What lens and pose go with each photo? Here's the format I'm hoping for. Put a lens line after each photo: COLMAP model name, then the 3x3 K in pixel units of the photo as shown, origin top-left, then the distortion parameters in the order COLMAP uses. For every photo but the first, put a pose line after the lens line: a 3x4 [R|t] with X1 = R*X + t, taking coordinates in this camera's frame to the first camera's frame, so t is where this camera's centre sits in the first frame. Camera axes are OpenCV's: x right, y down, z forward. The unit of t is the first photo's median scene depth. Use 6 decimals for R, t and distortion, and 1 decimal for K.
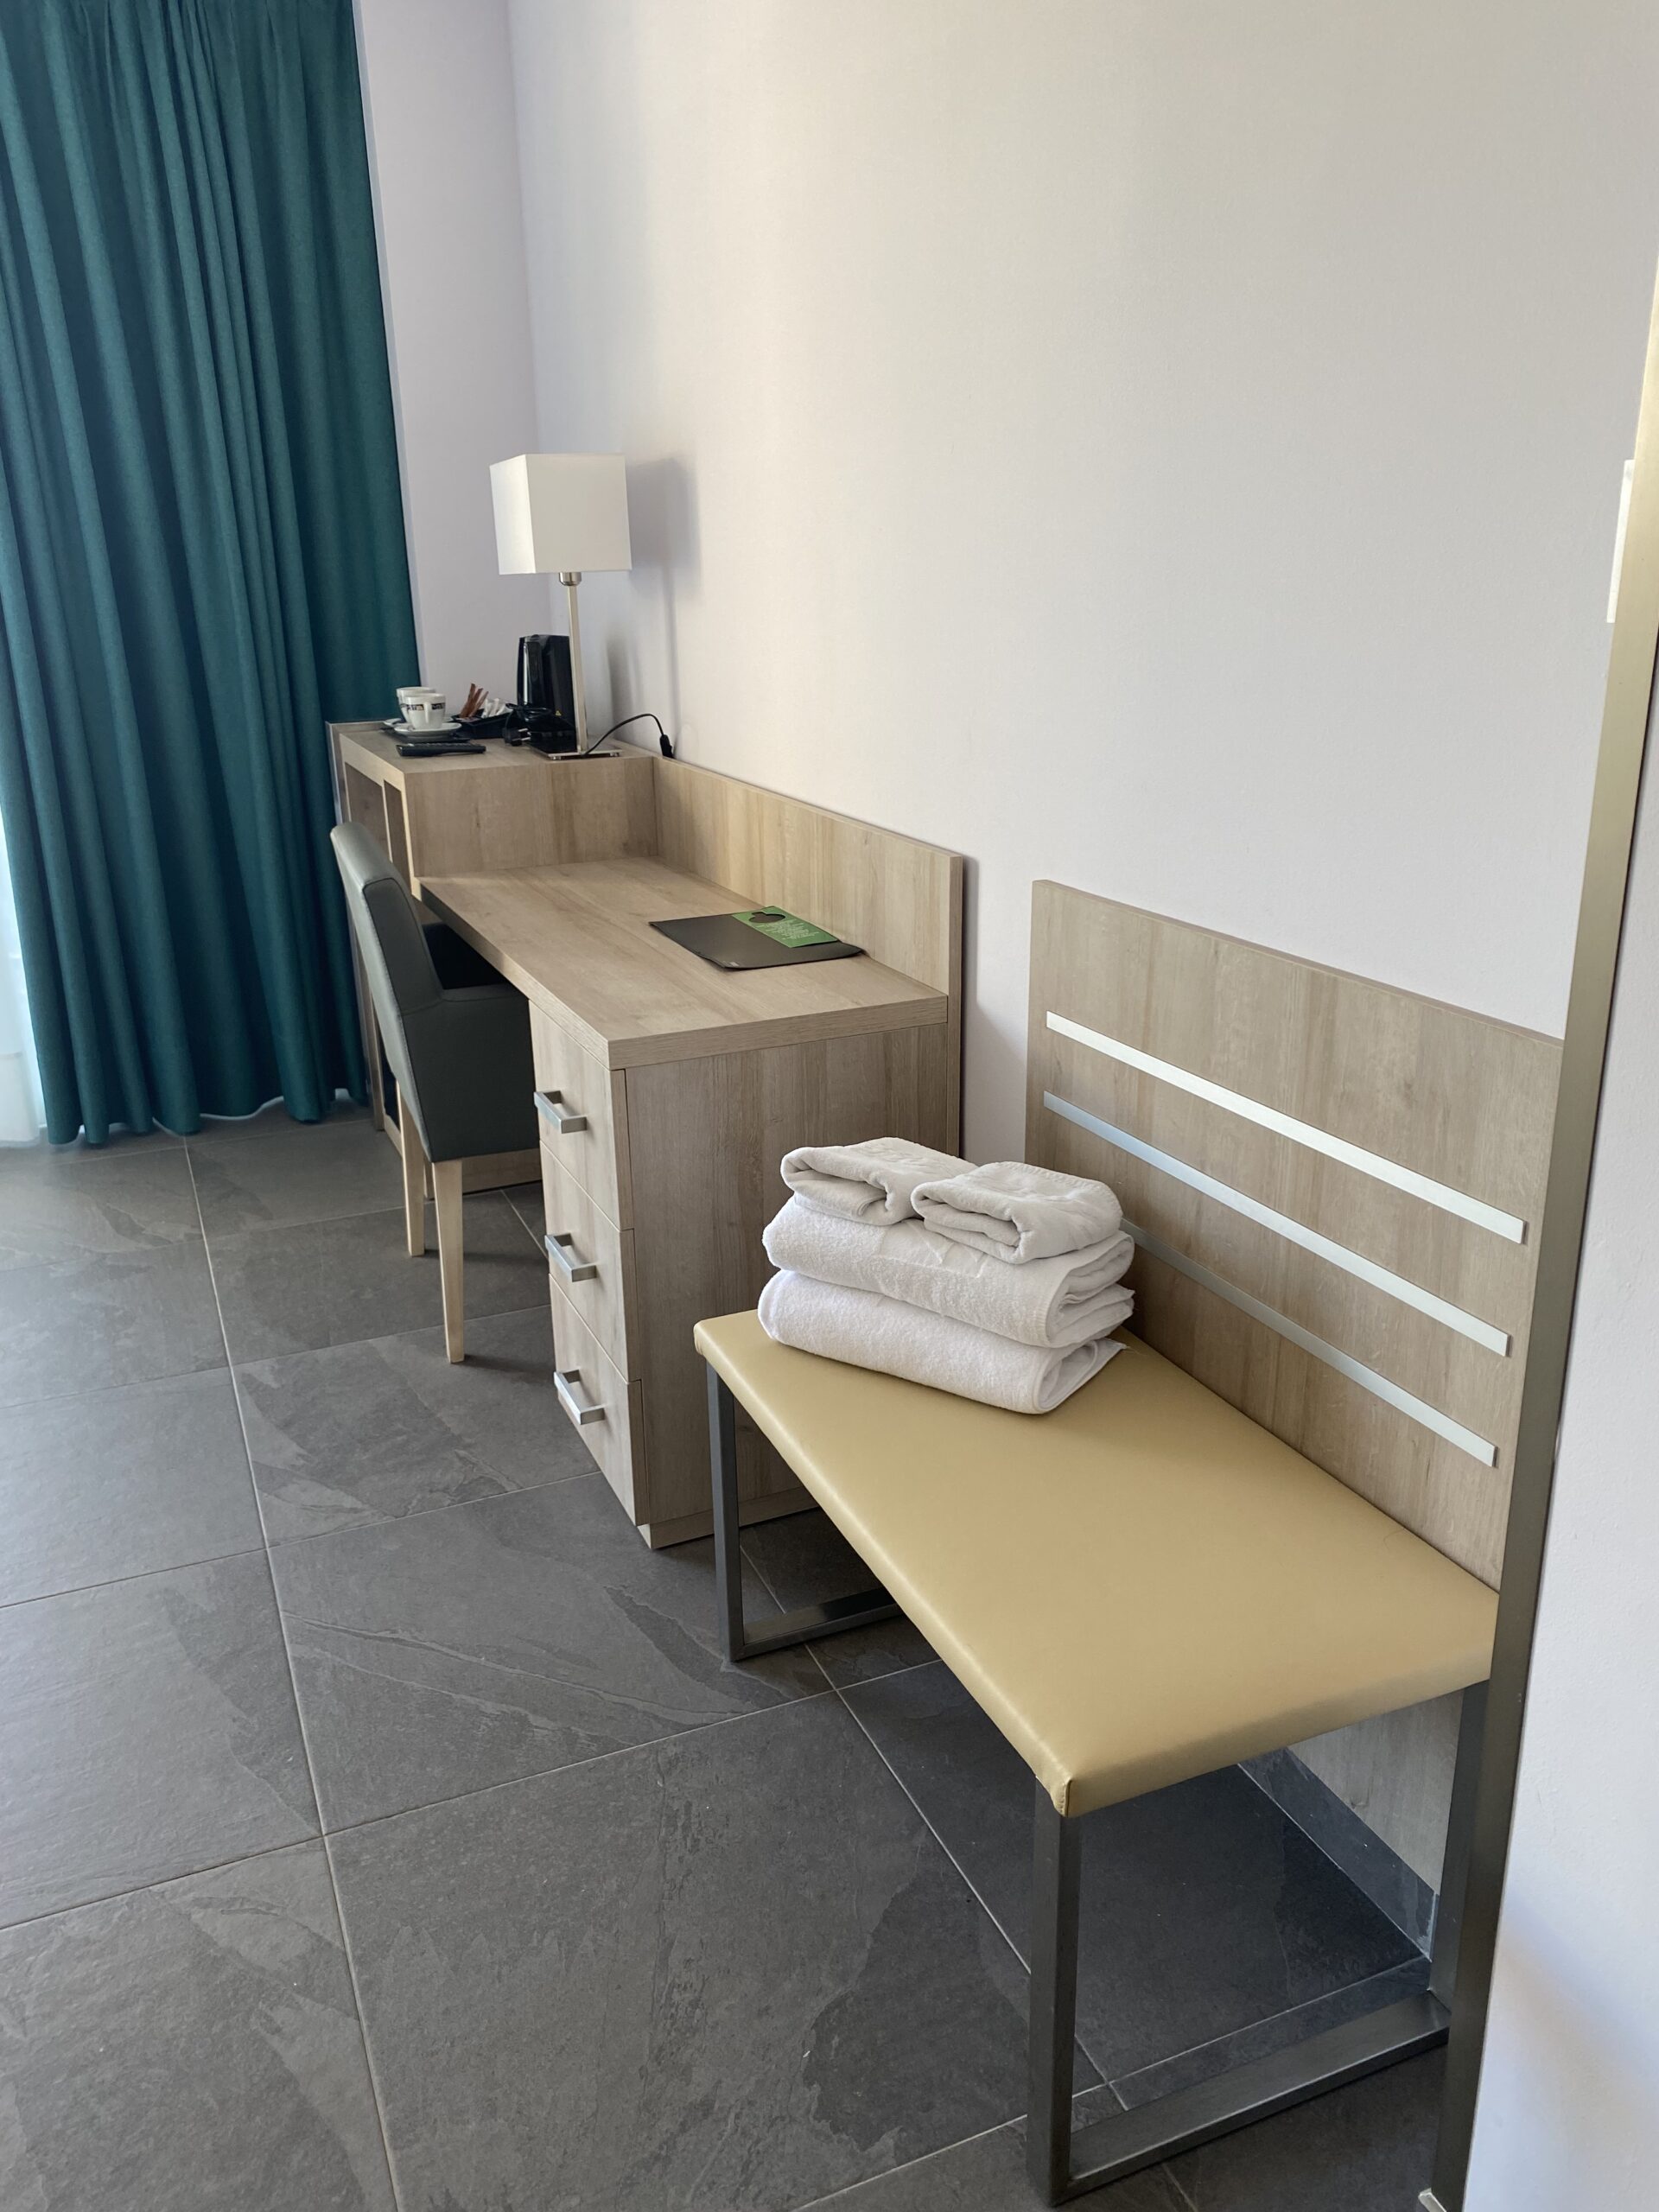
lens RADIAL K [[1699.3, 0, 829.5], [0, 1699.3, 1106.0], [0, 0, 1]] dist [0.010244, 0.005480]
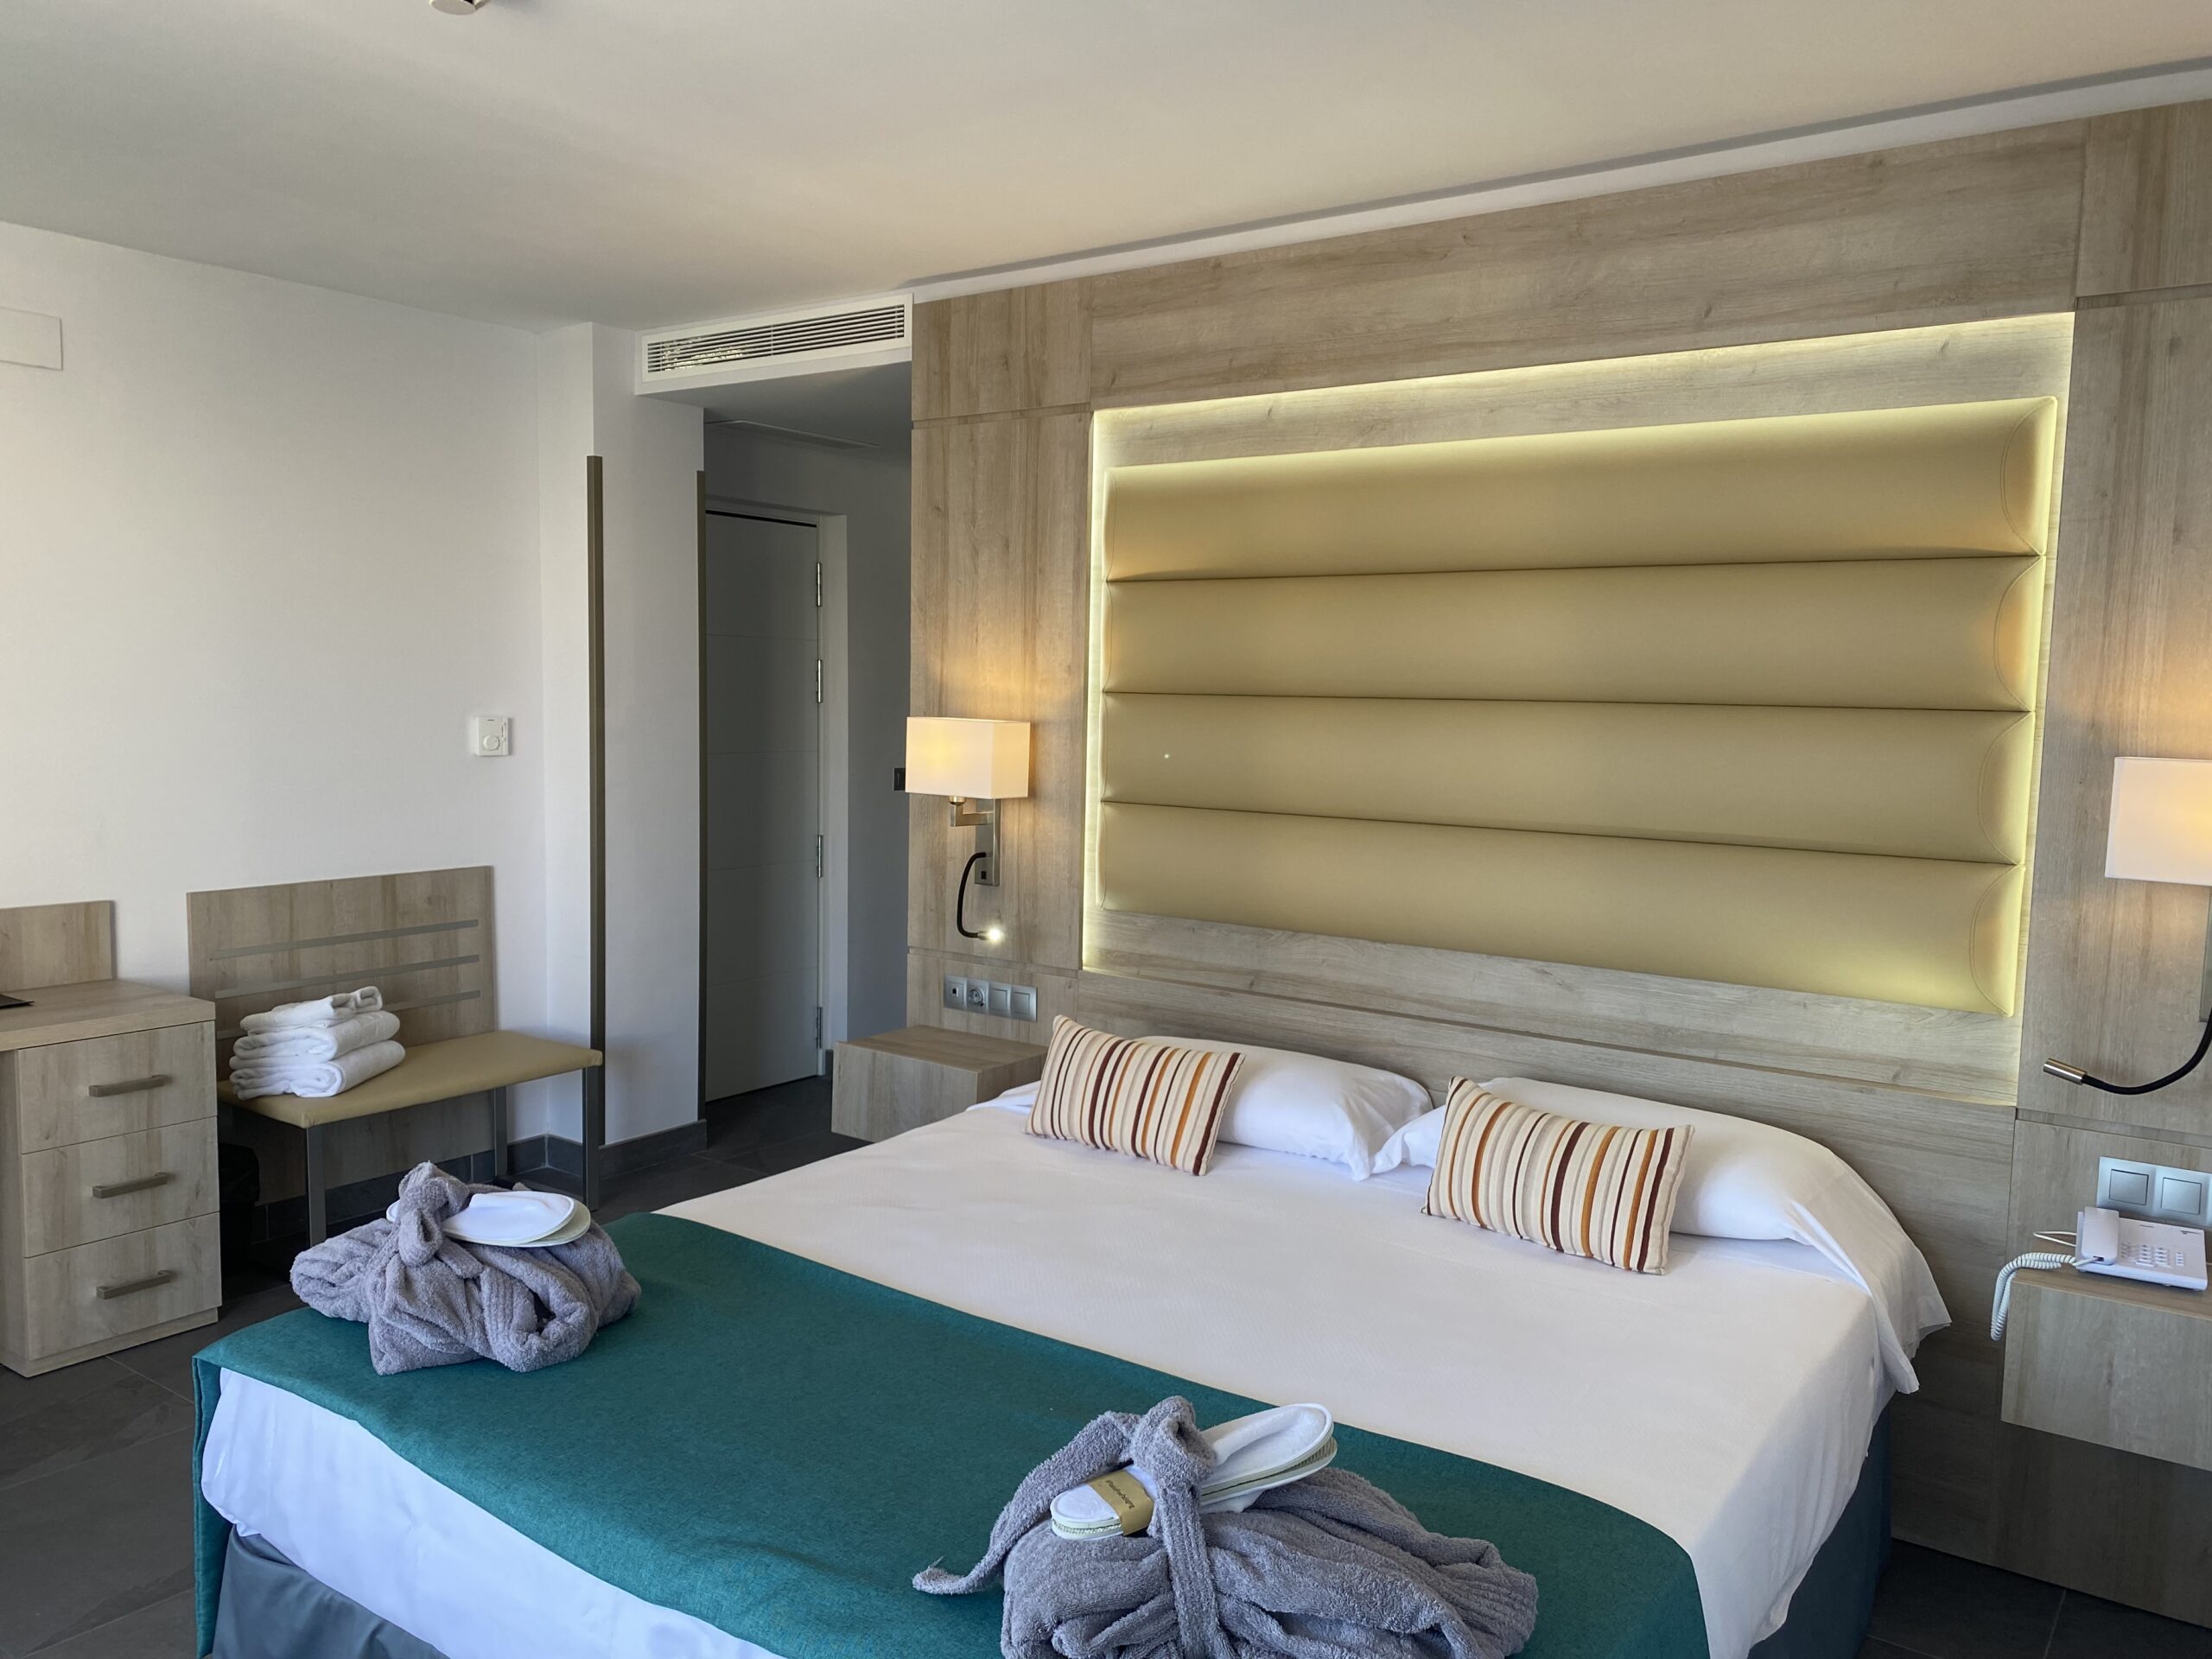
lens RADIAL K [[1686.4, 0, 1084.9], [0, 1686.4, 846.8], [0, 0, 1]] dist [0.120282, -0.183976]
pose [[-0.514426, -0.071357, 0.854561, -2.663159], [0.264260, 0.934843, 0.237139, -0.472727], [-0.815802, 0.347817, -0.462051, 1.263184]]
